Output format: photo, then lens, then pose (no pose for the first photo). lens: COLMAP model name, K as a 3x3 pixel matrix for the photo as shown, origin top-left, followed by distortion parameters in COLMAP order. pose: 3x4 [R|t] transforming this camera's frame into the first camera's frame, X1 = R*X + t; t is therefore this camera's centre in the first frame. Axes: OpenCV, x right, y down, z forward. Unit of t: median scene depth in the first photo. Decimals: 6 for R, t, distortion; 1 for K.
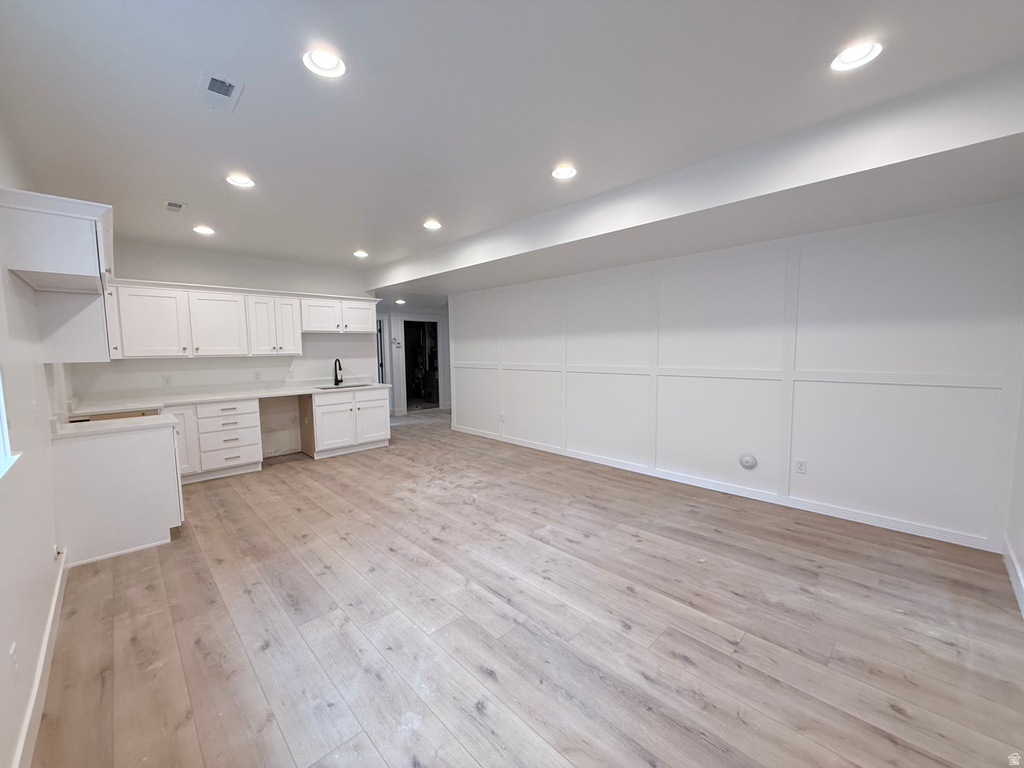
lens RADIAL K [[407.0, 0, 508.9], [0, 407.0, 386.3], [0, 0, 1]] dist [-0.000400, 0.000532]
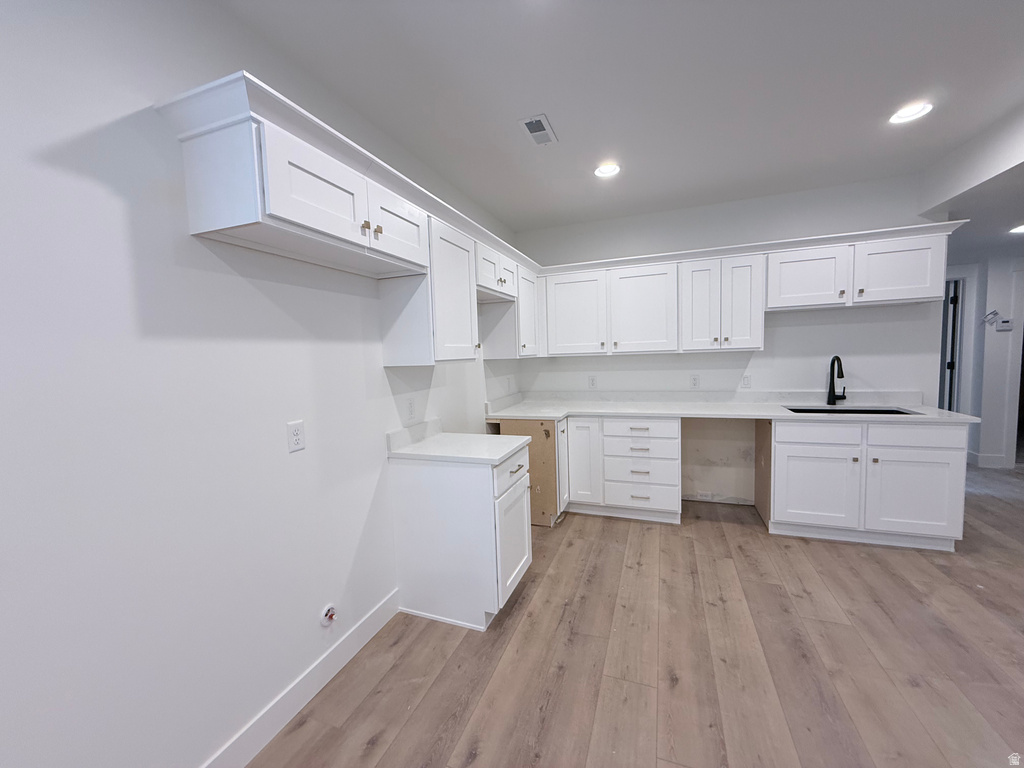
lens RADIAL K [[407.0, 0, 510.0], [0, 407.0, 383.8], [0, 0, 1]] dist [-0.000400, 0.000532]
pose [[0.429235, 0.066692, -0.900727, -0.156715], [-0.055102, 0.997346, 0.047587, -0.042459], [0.901511, 0.029206, 0.431770, 0.496069]]
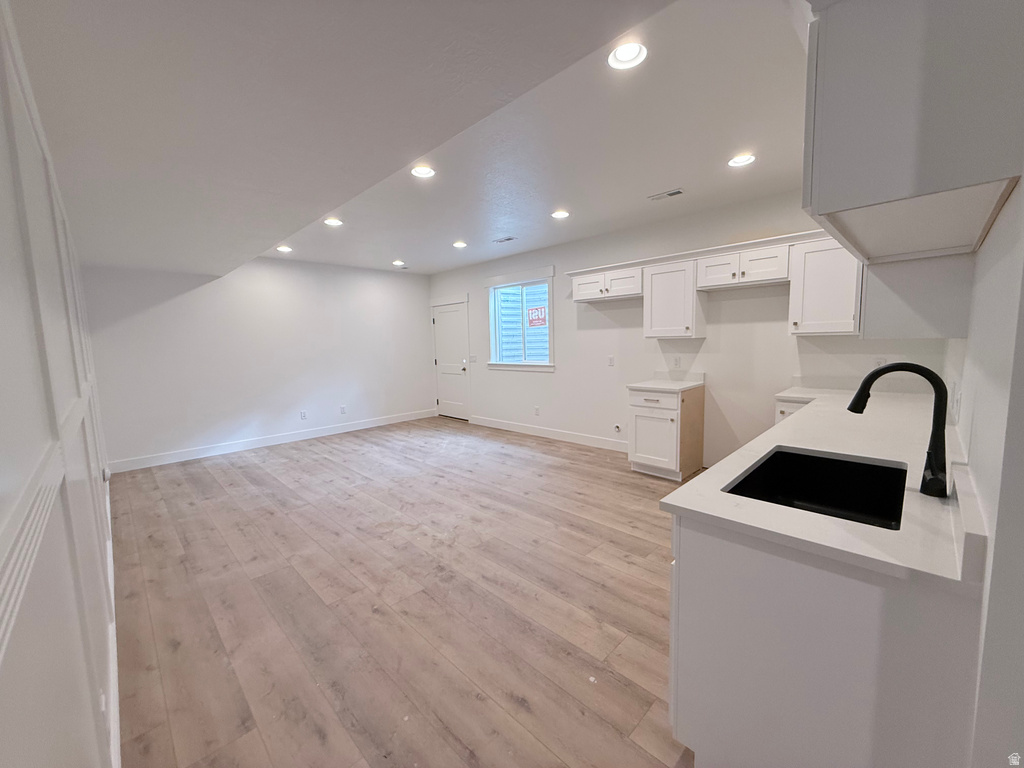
lens RADIAL K [[407.0, 0, 505.6], [0, 407.0, 383.5], [0, 0, 1]] dist [-0.000400, 0.000532]
pose [[-0.999092, 0.042606, -0.000722, -0.278060], [0.041592, 0.978709, 0.200992, -0.139208], [0.009270, 0.200780, -0.979593, 1.559727]]
